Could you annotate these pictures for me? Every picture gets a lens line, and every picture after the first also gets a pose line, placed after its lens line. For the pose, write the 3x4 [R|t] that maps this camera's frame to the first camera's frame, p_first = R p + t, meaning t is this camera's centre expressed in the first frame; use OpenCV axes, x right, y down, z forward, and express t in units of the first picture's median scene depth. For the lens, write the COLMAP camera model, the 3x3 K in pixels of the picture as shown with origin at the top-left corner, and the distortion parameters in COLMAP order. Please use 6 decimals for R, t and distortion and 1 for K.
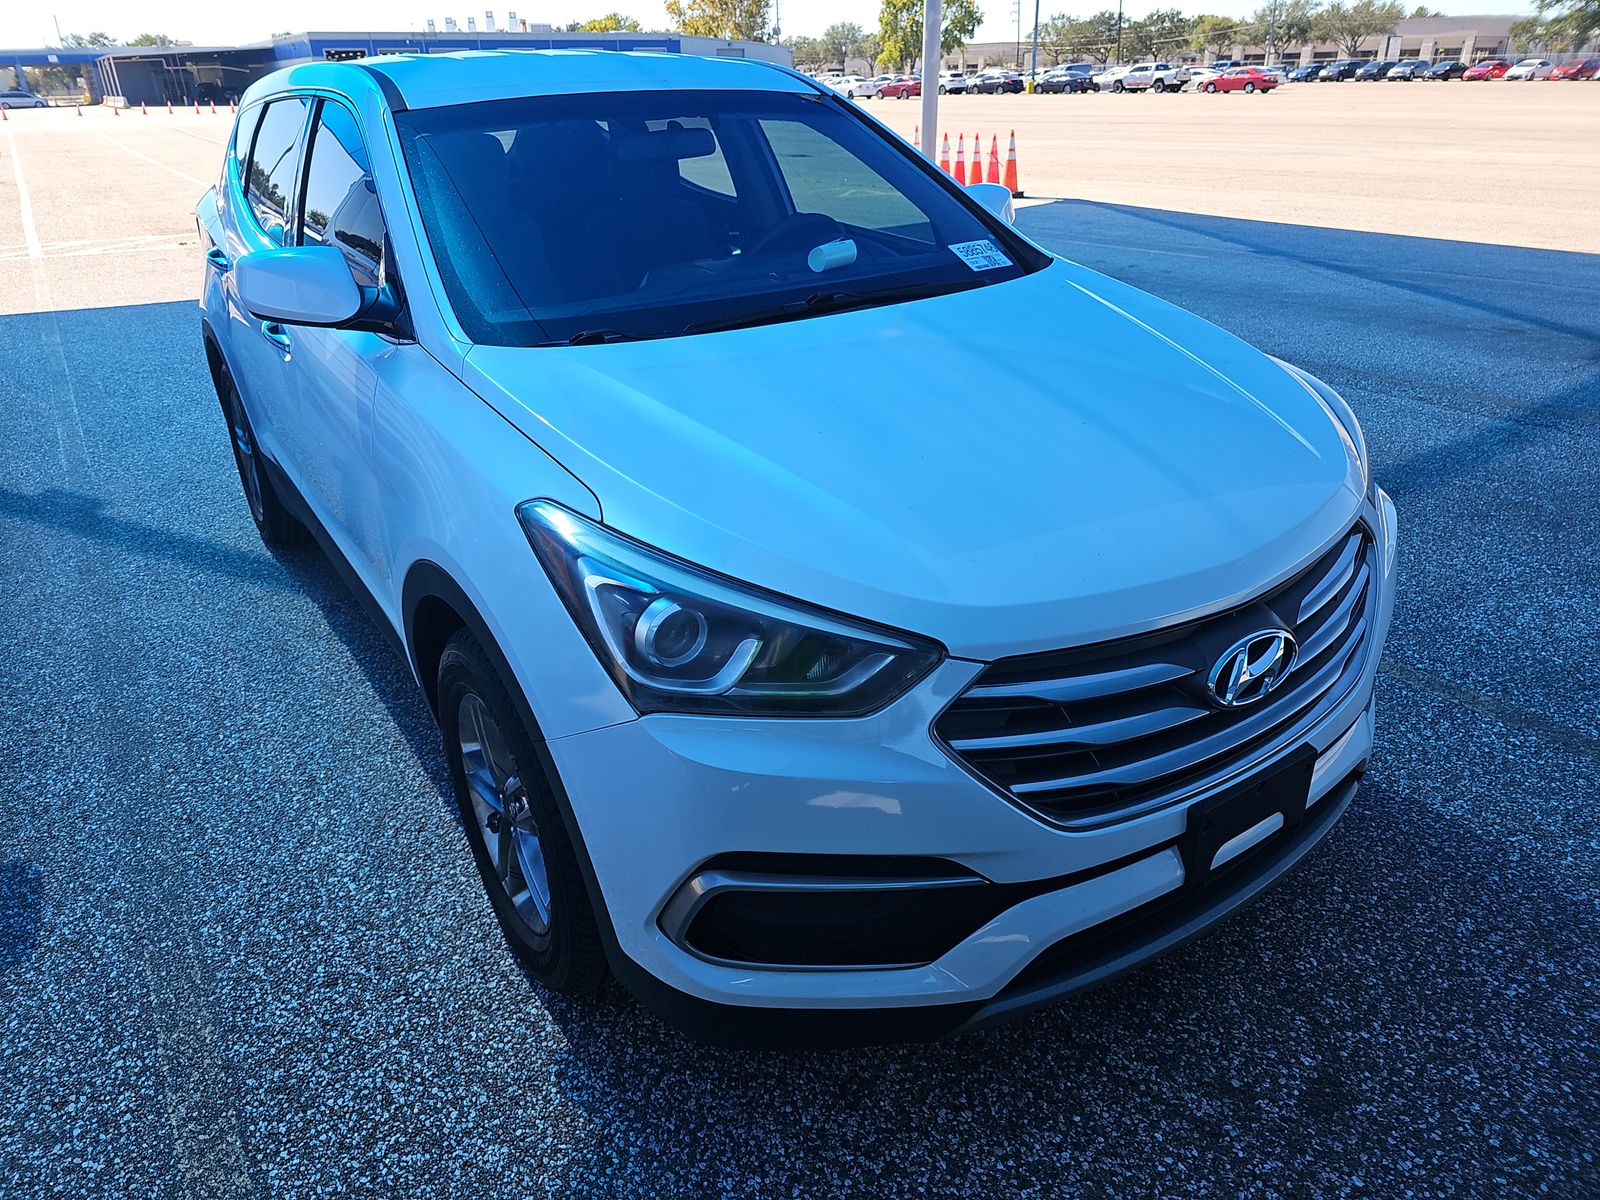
lens RADIAL K [[1090.4, 0, 790.4], [0, 1090.4, 593.9], [0, 0, 1]] dist [0.047849, -0.046551]
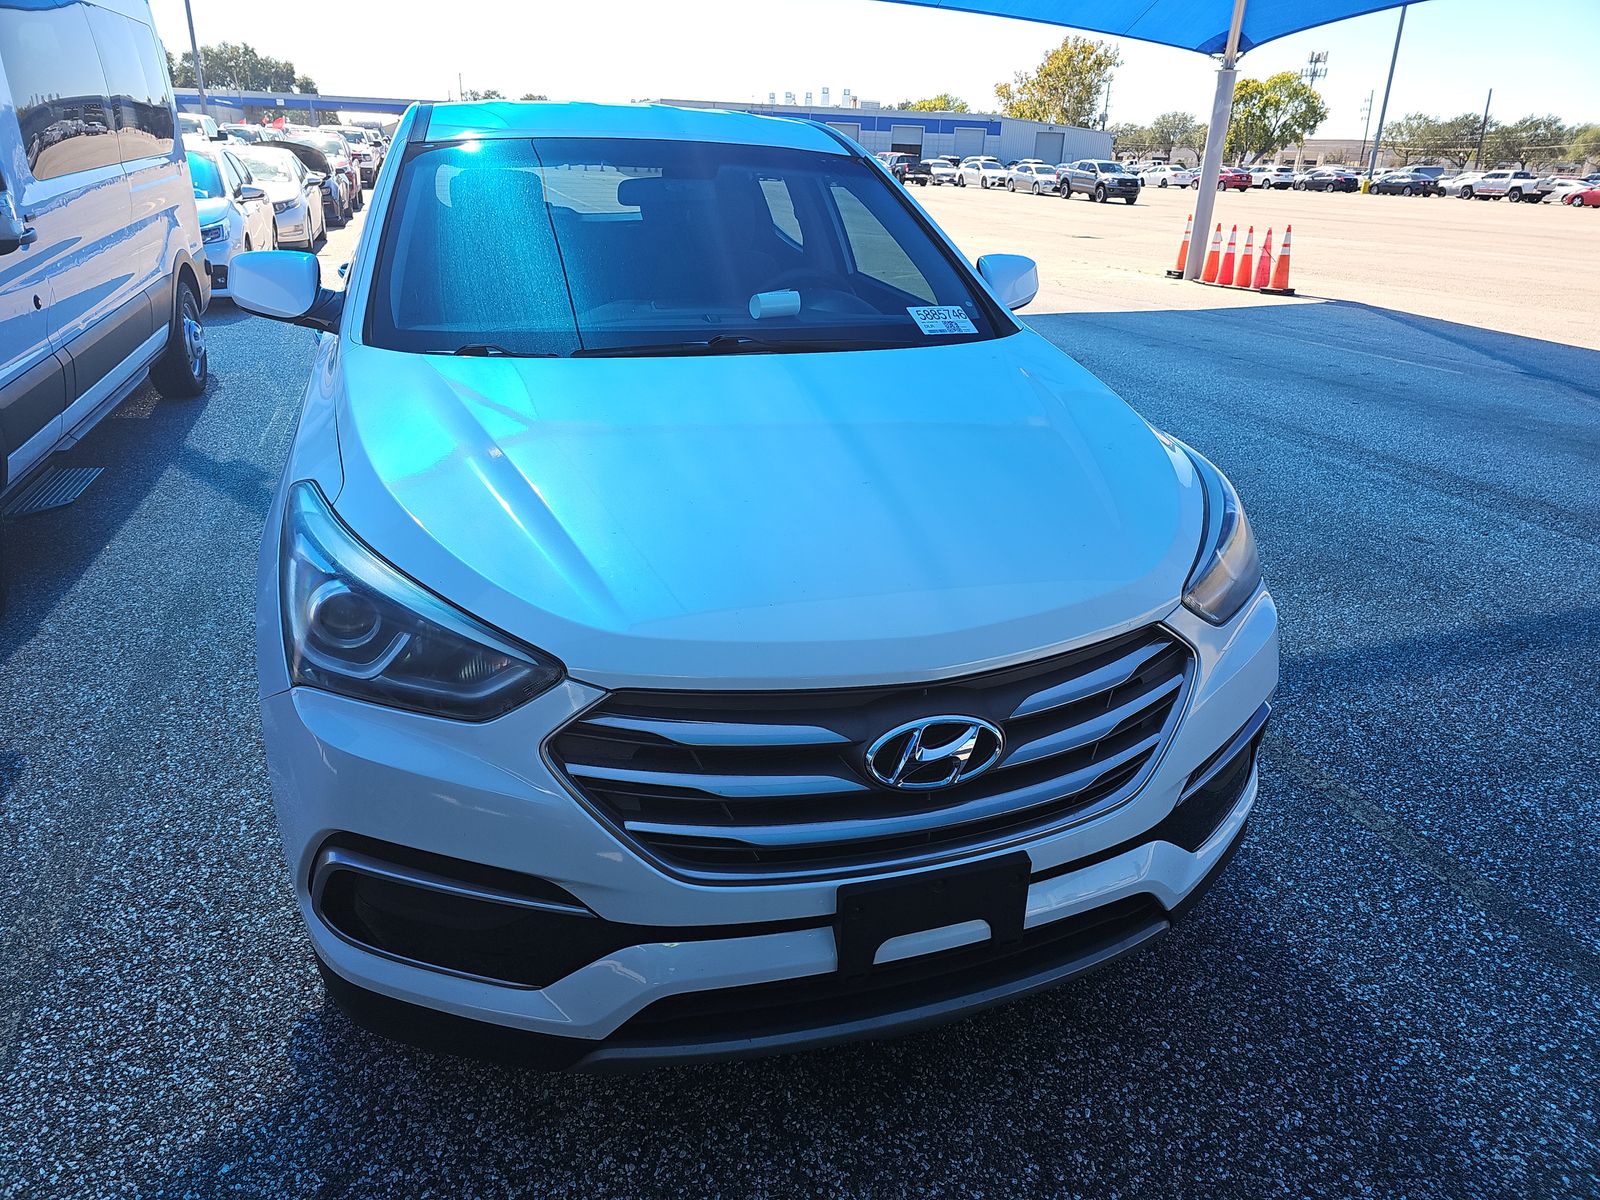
lens RADIAL K [[1090.4, 0, 790.4], [0, 1090.4, 593.9], [0, 0, 1]] dist [0.047849, -0.046551]
pose [[0.962315, 0.147639, -0.228369, 0.153225], [-0.160874, 0.986149, -0.040363, -0.002855], [0.219247, 0.075581, 0.972738, 0.017859]]
